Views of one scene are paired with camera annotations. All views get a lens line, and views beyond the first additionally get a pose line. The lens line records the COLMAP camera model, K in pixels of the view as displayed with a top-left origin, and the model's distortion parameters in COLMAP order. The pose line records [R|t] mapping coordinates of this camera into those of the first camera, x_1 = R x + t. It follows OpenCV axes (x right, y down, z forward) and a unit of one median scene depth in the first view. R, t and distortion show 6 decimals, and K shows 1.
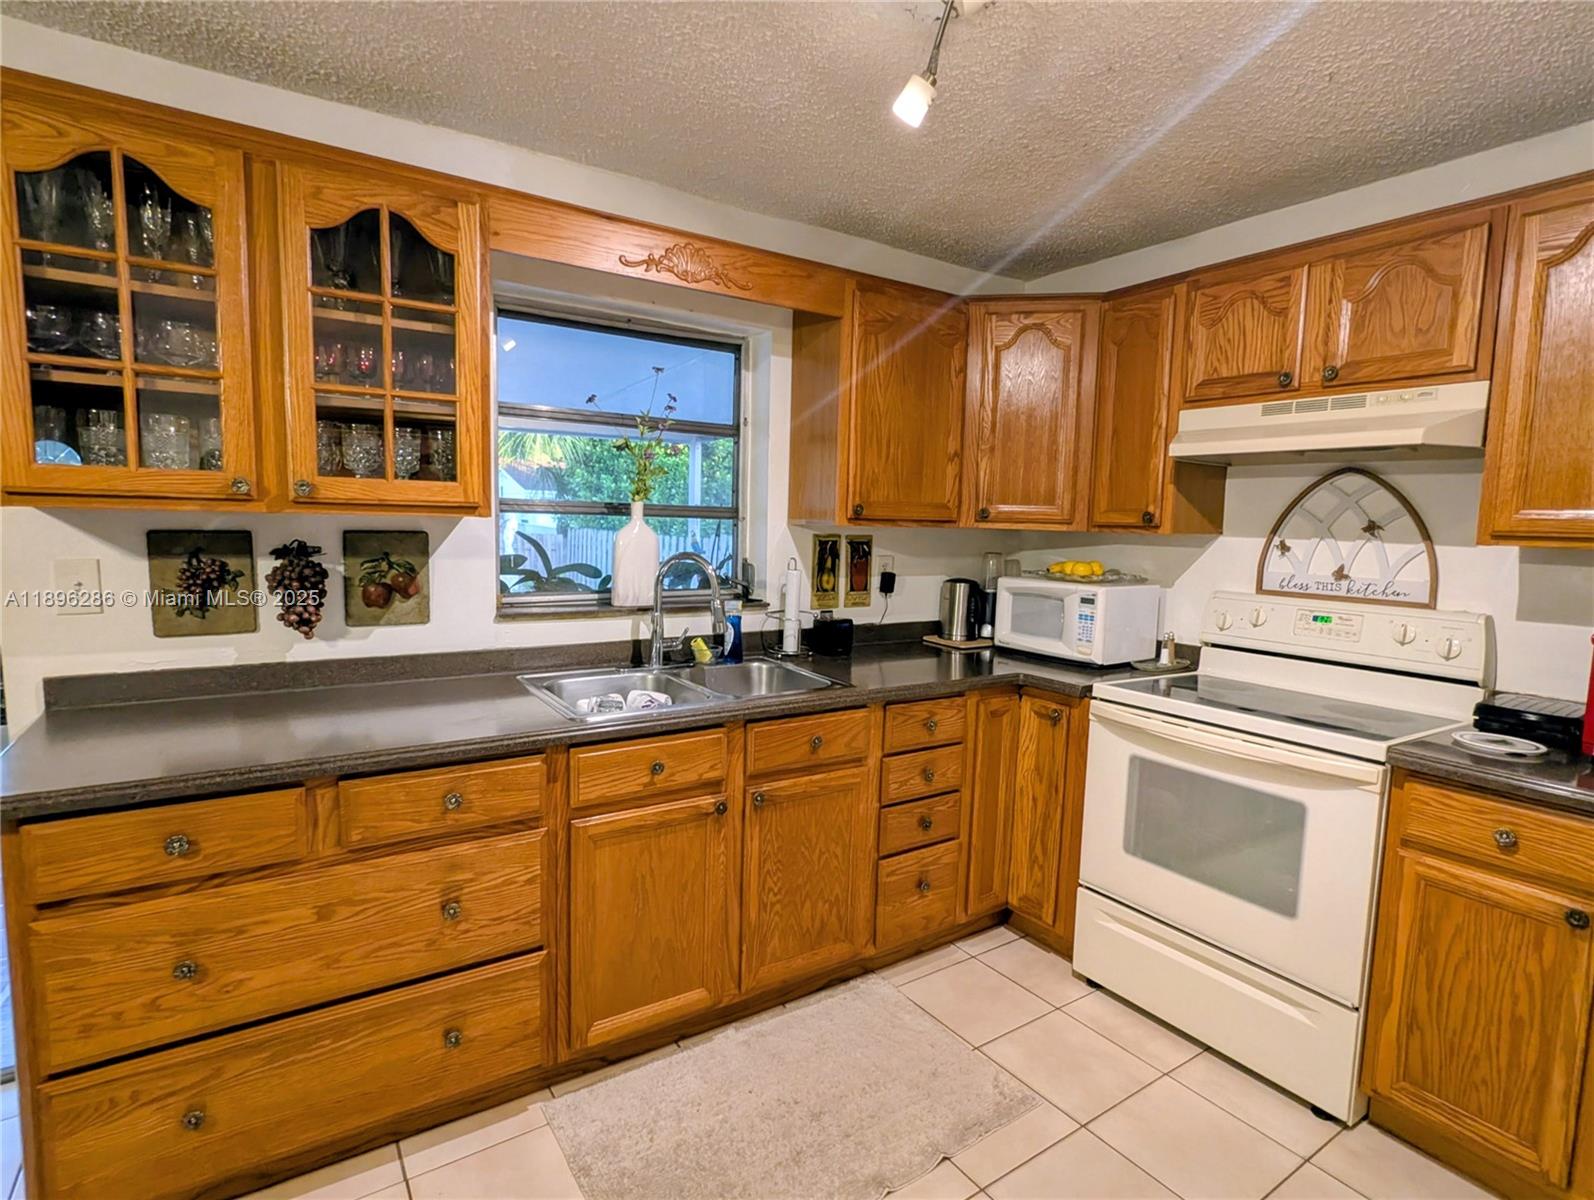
lens RADIAL K [[810.2, 0, 793.0], [0, 810.2, 599.1], [0, 0, 1]] dist [0.001042, 0.001634]
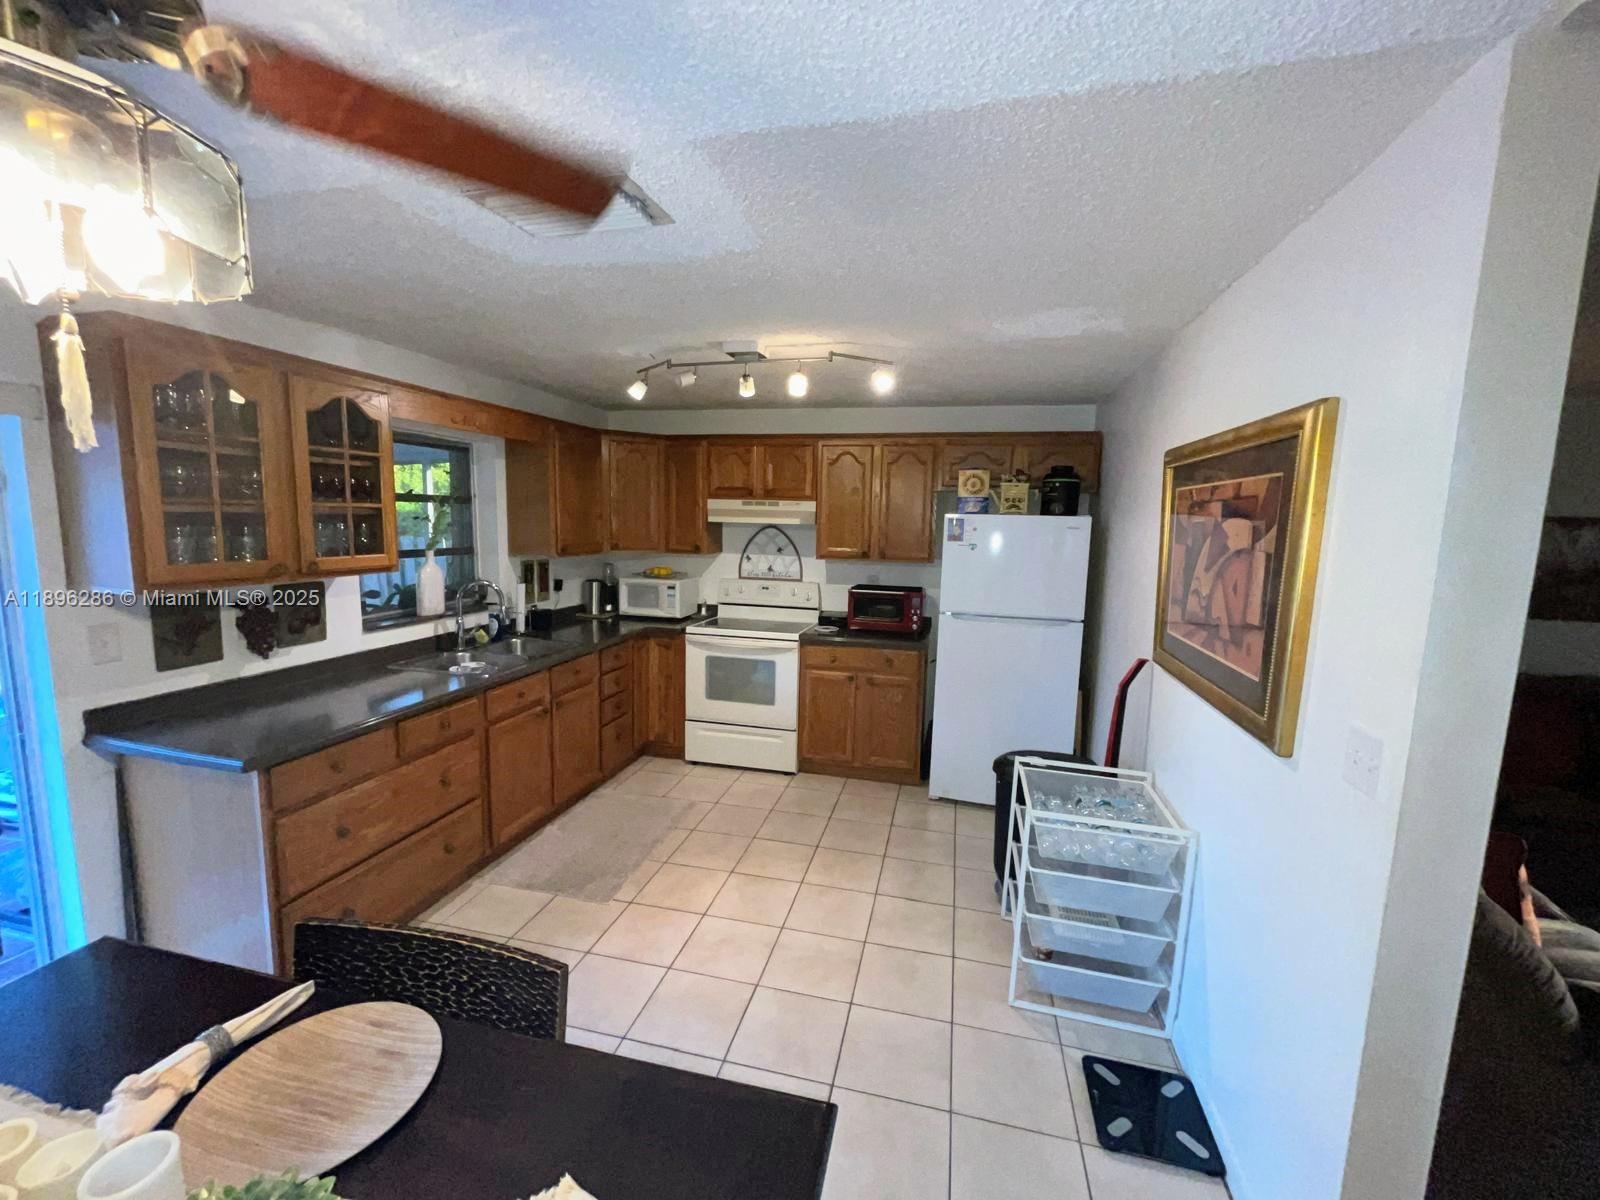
lens RADIAL K [[648.3, 0, 798.3], [0, 648.3, 602.0], [0, 0, 1]] dist [0.000327, -0.000526]
pose [[0.739288, -0.096832, 0.666391, -0.591465], [0.063619, 0.995224, 0.074036, -0.075564], [-0.670377, -0.012339, 0.741918, -0.518442]]
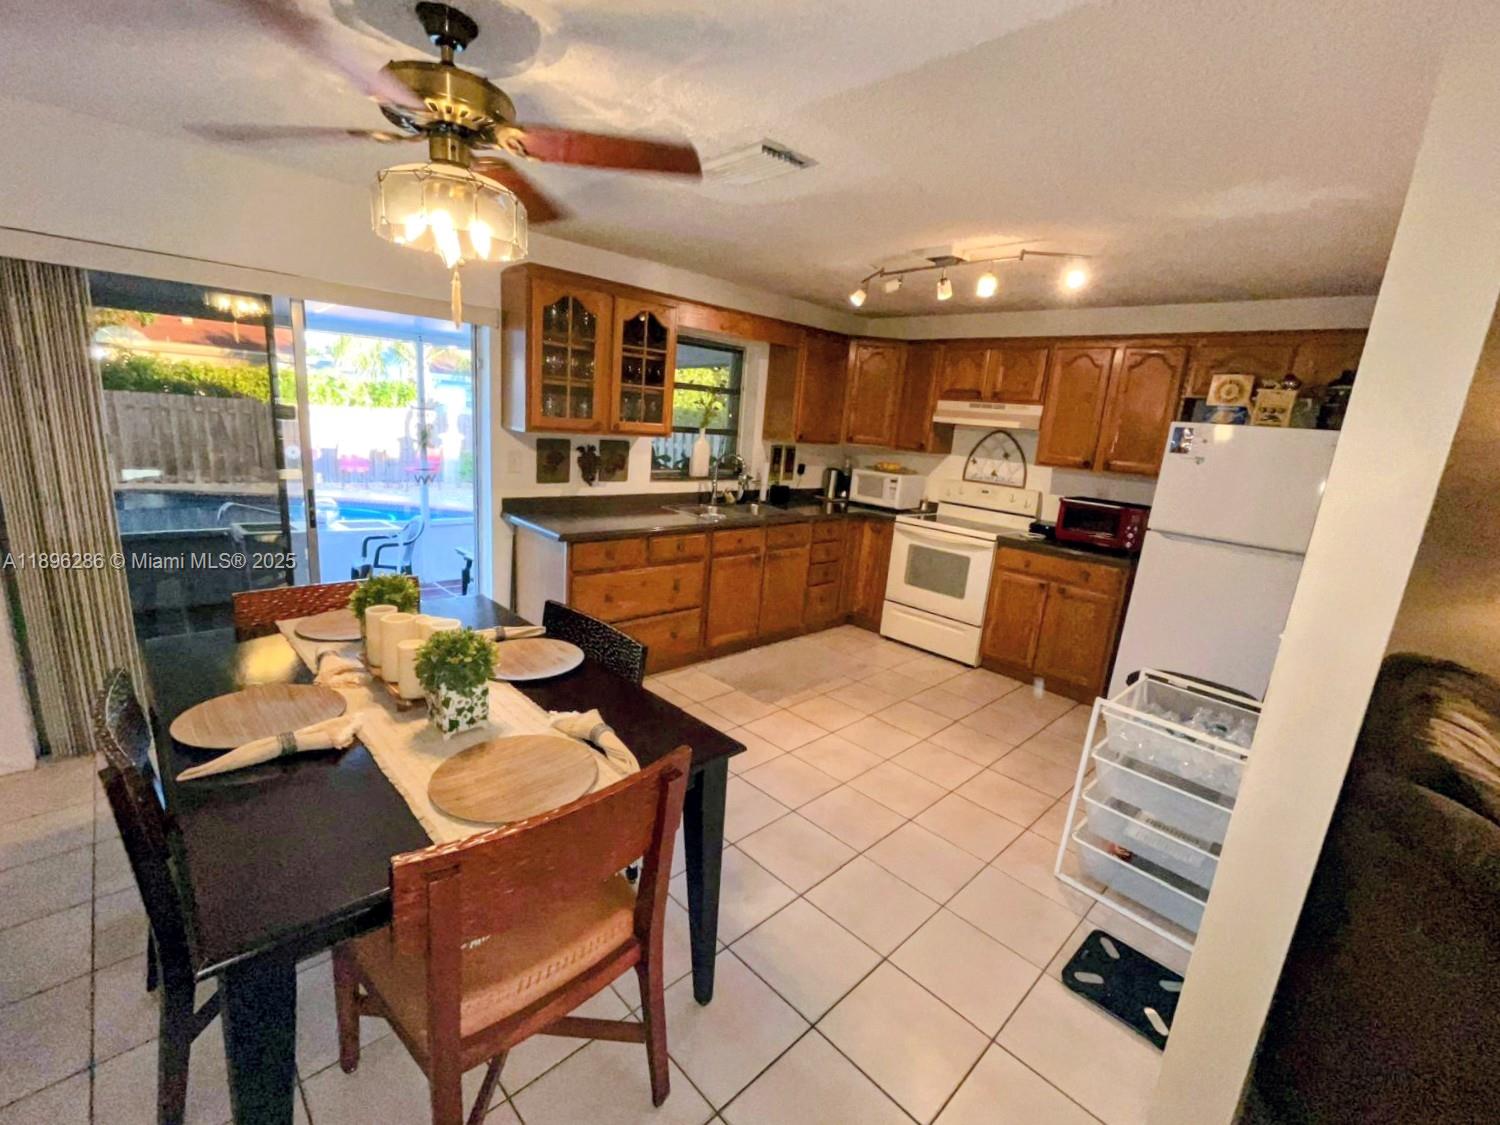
lens RADIAL K [[649.2, 0, 748.2], [0, 649.2, 565.7], [0, 0, 1]] dist [-0.000059, -0.000146]
pose [[0.982248, 0.008849, 0.187379, -0.447873], [-0.034975, 0.990011, 0.136585, 0.003597], [-0.184298, -0.140714, 0.972745, -0.865363]]
